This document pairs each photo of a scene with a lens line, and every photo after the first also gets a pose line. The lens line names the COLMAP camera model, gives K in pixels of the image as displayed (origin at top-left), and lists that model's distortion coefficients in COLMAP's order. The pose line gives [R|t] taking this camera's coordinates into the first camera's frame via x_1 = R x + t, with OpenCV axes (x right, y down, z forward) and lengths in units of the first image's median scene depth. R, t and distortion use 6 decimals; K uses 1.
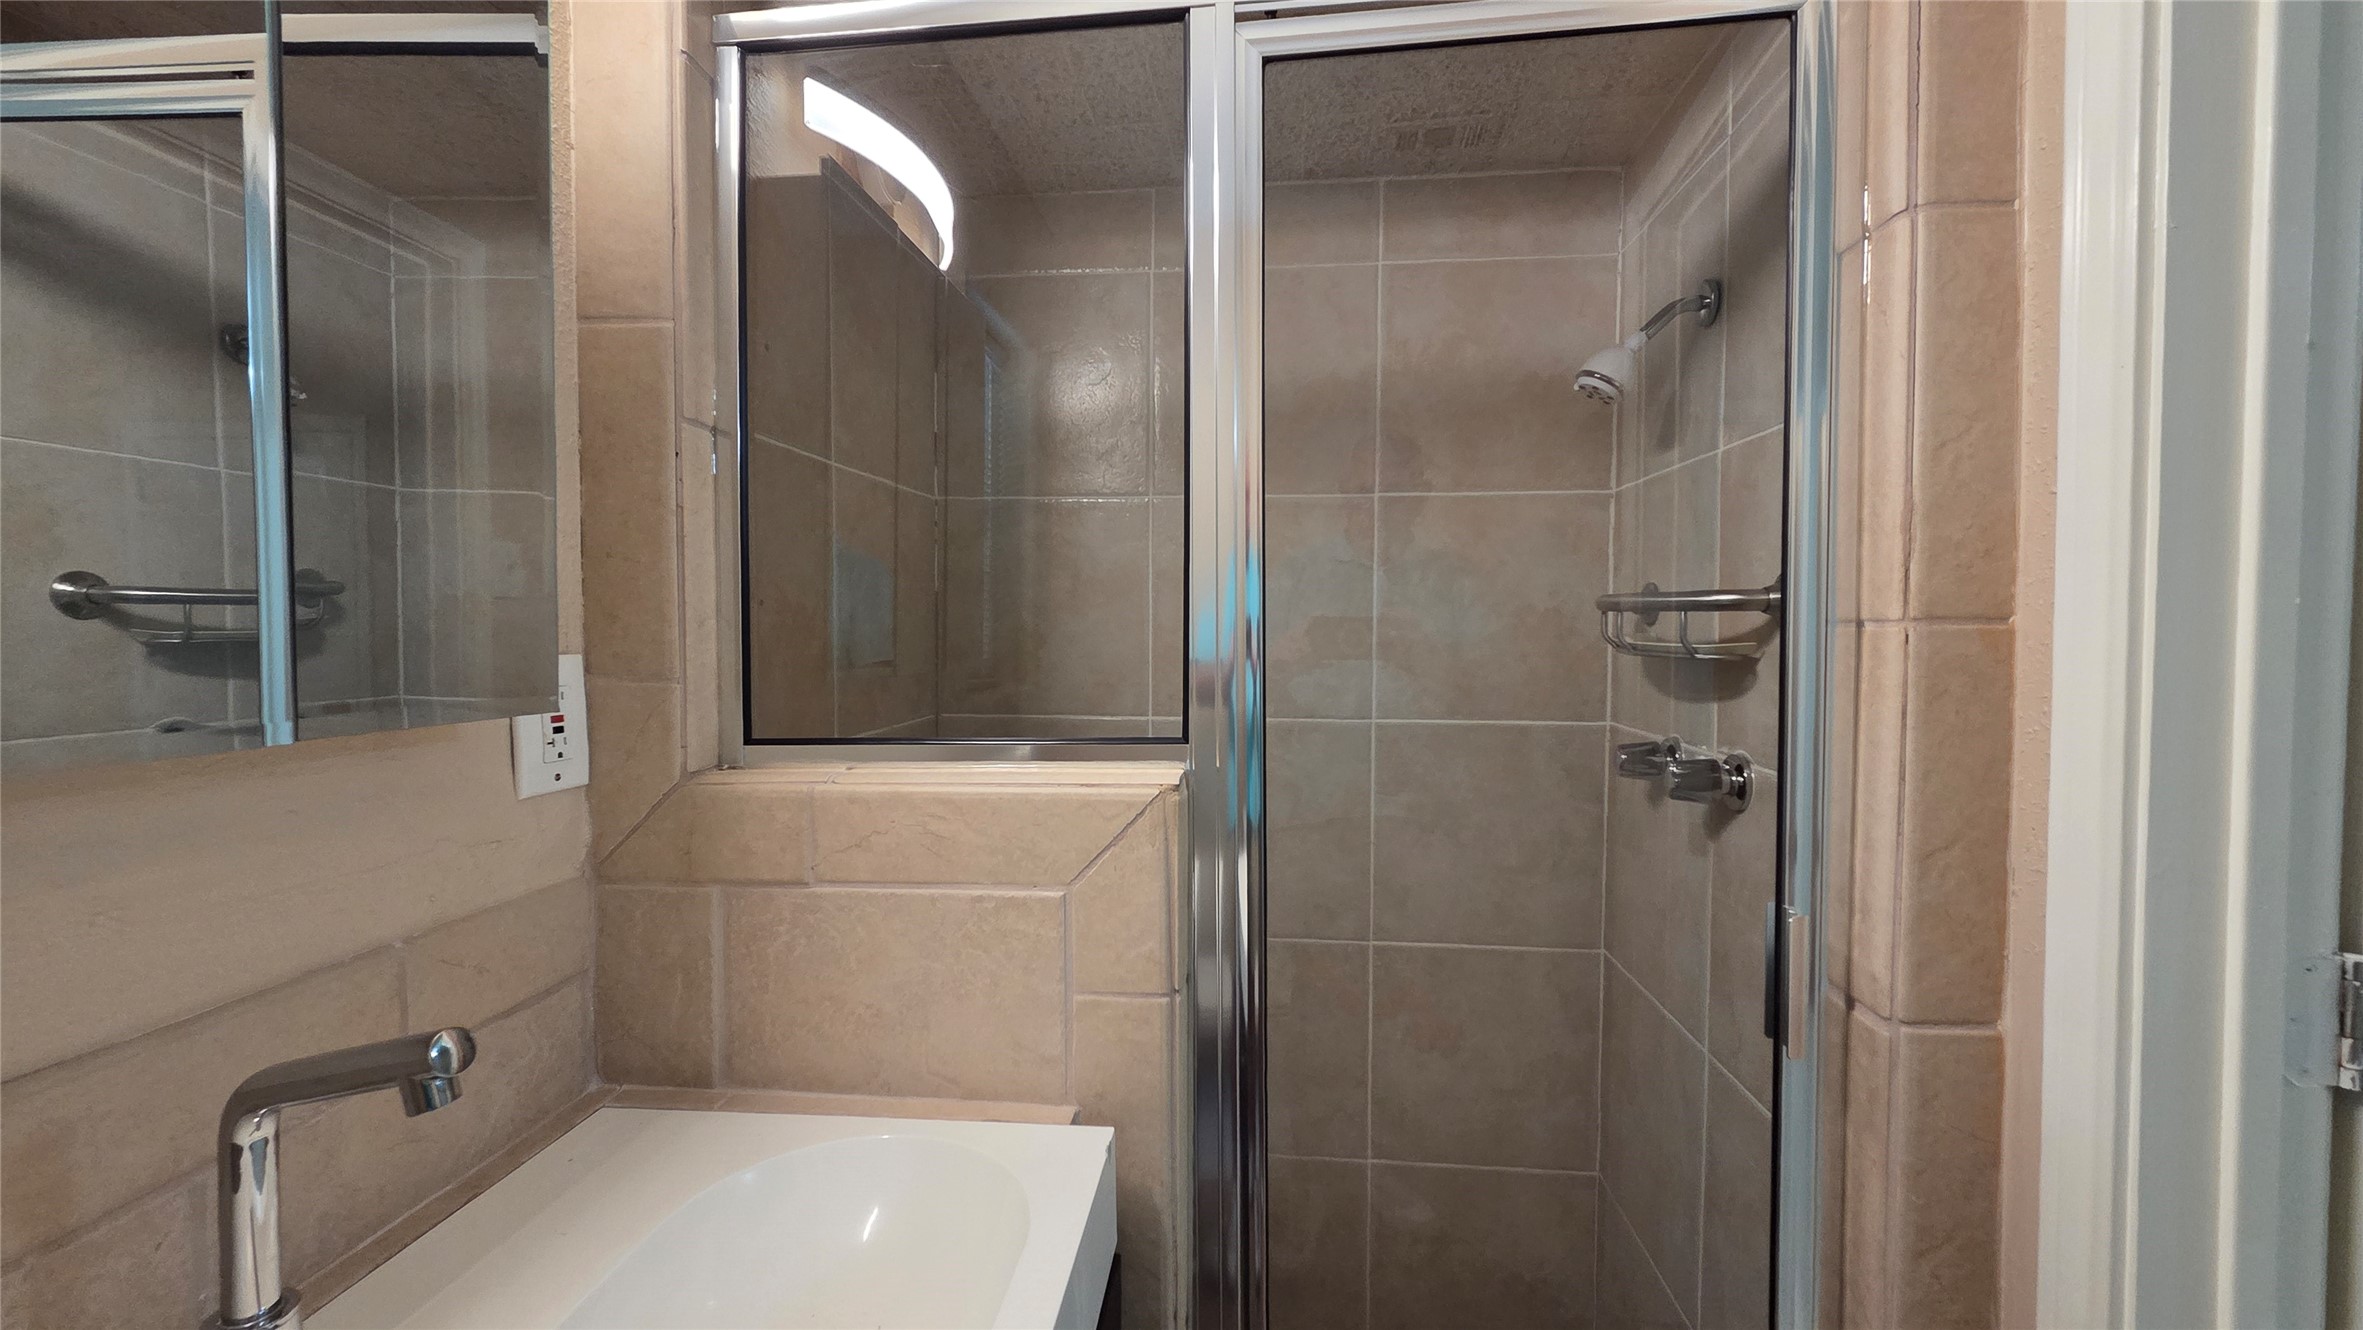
lens RADIAL K [[965.1, 0, 1182.4], [0, 965.1, 661.9], [0, 0, 1]] dist [0.002589, 0.000350]
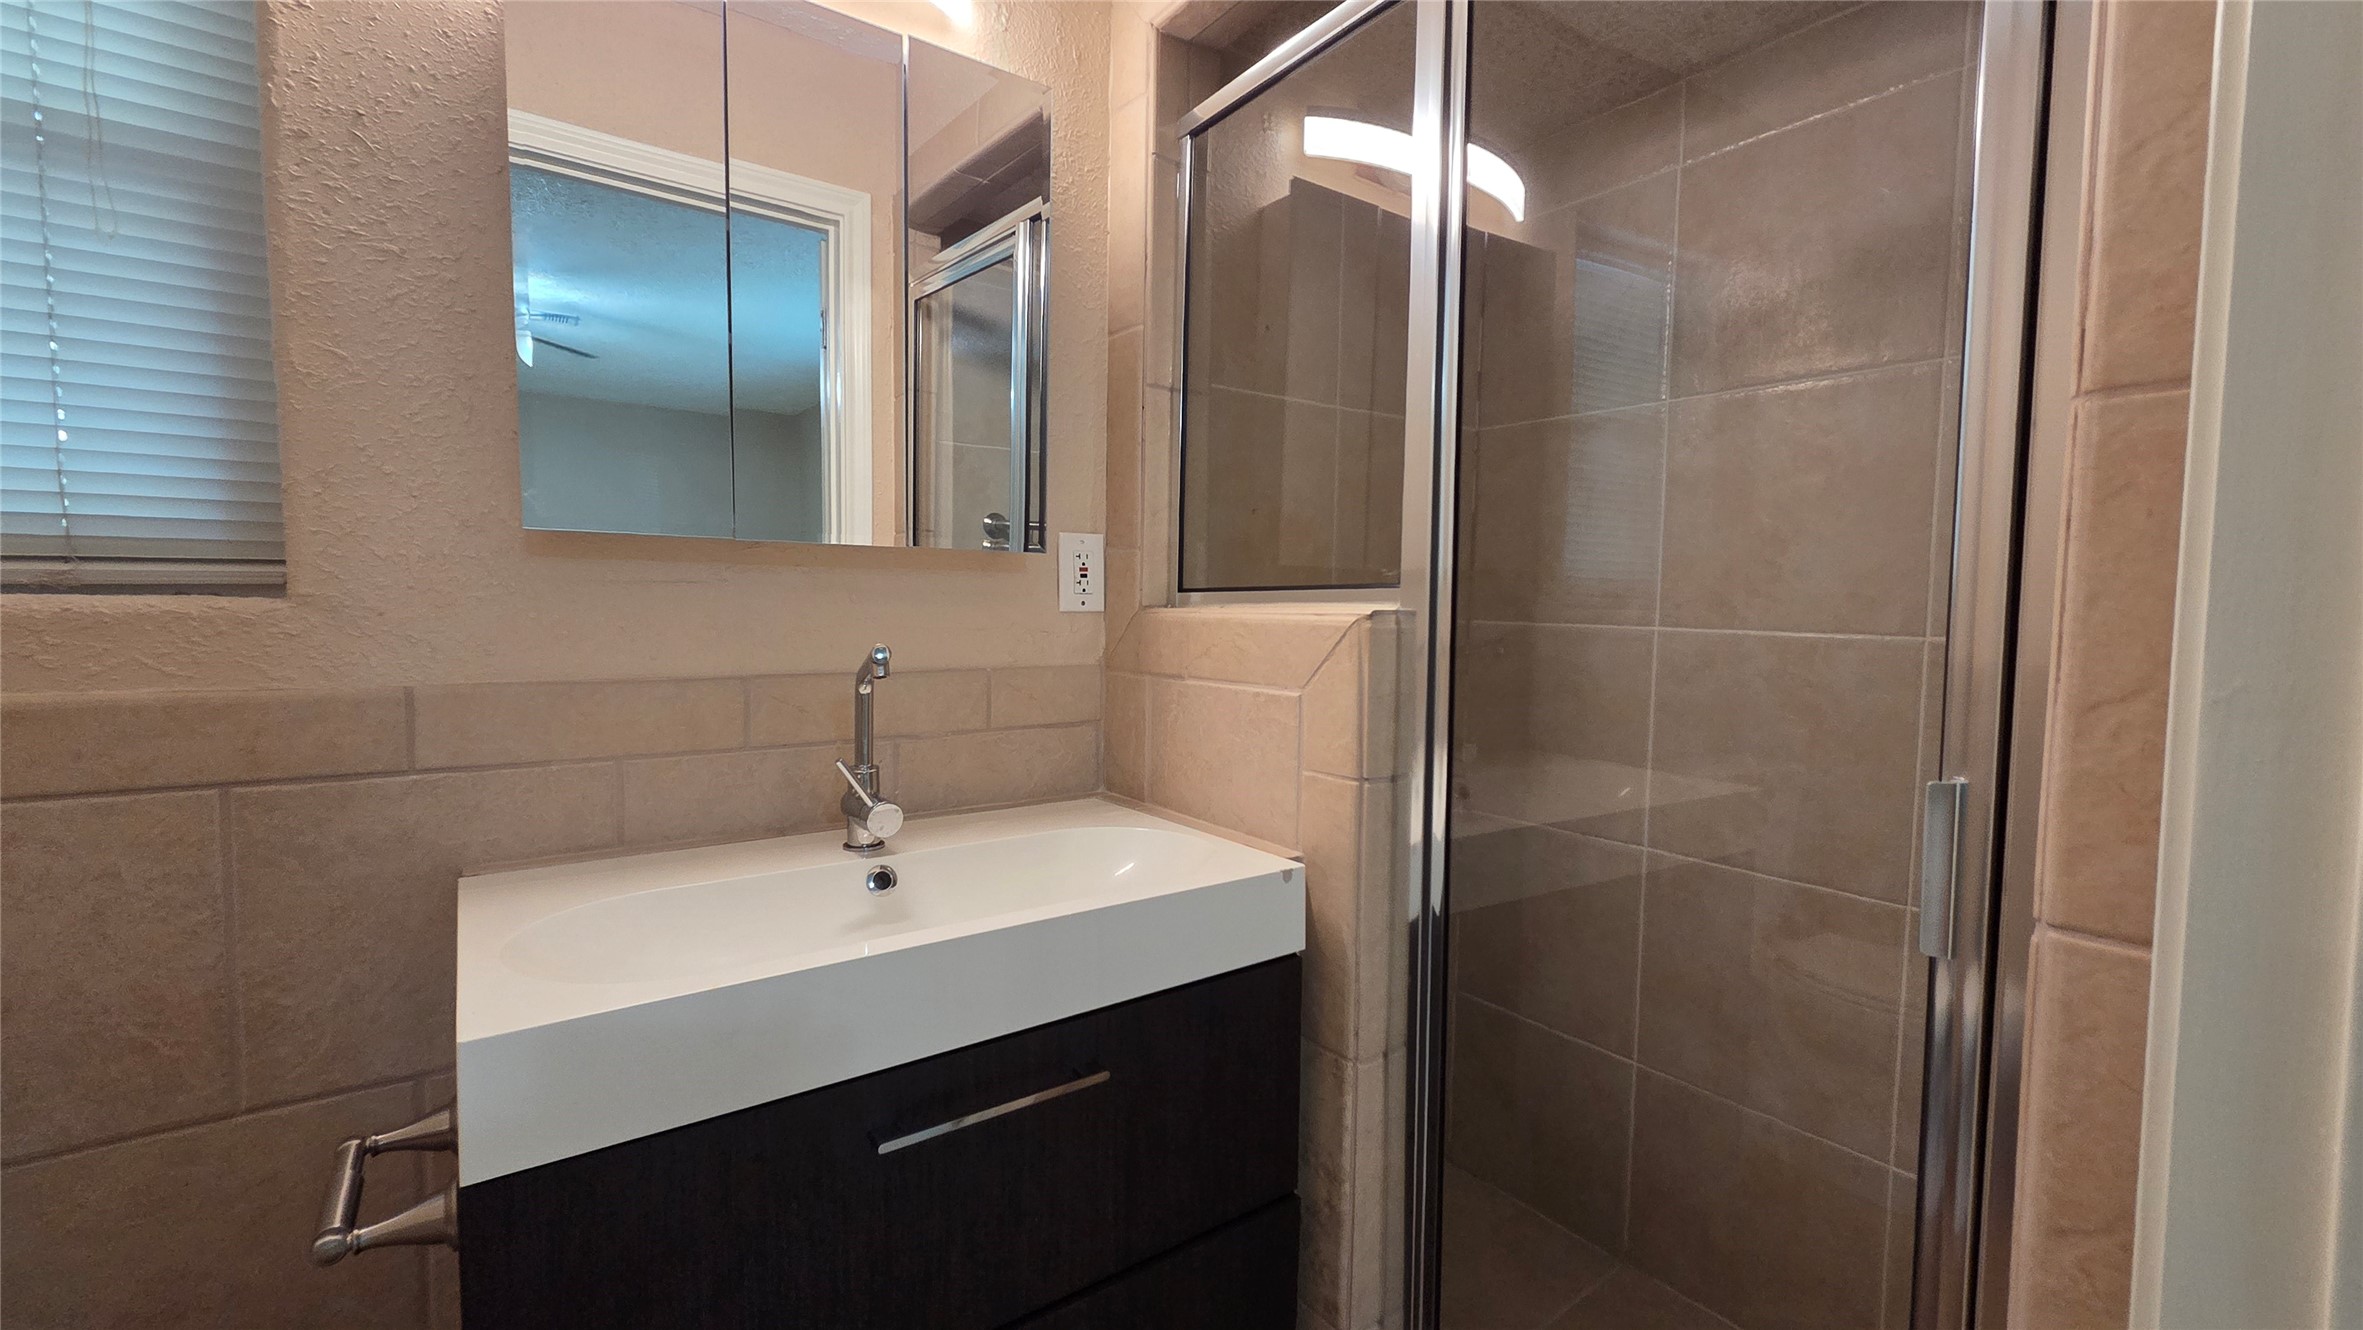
lens RADIAL K [[965.1, 0, 1169.4], [0, 965.1, 657.6], [0, 0, 1]] dist [0.002589, 0.000350]
pose [[0.658740, 0.056136, -0.750274, 0.750146], [-0.042428, 0.998397, 0.037449, 0.142324], [0.751173, 0.007164, 0.660066, -0.030010]]
